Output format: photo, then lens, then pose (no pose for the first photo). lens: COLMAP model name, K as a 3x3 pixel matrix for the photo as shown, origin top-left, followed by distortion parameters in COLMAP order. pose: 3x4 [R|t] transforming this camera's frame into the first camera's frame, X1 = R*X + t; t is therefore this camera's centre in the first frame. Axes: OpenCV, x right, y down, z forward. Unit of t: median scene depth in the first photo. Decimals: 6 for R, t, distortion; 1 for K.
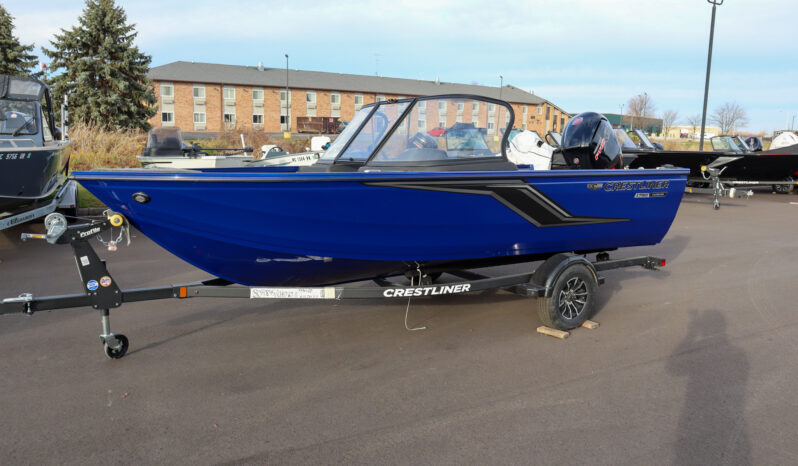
lens RADIAL K [[585.4, 0, 404.3], [0, 585.4, 230.6], [0, 0, 1]] dist [-0.054063, 0.034927]
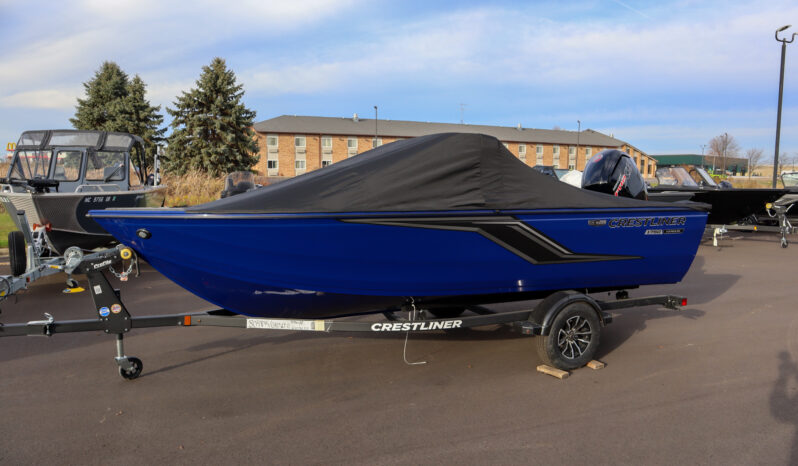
lens RADIAL K [[547.8, 0, 395.8], [0, 547.8, 237.8], [0, 0, 1]] dist [-0.070931, 0.023433]
pose [[0.987040, 0.001559, -0.160465, 0.141137], [-0.010126, 0.998565, -0.052585, 0.000583], [0.160153, 0.053529, 0.985640, 0.047479]]
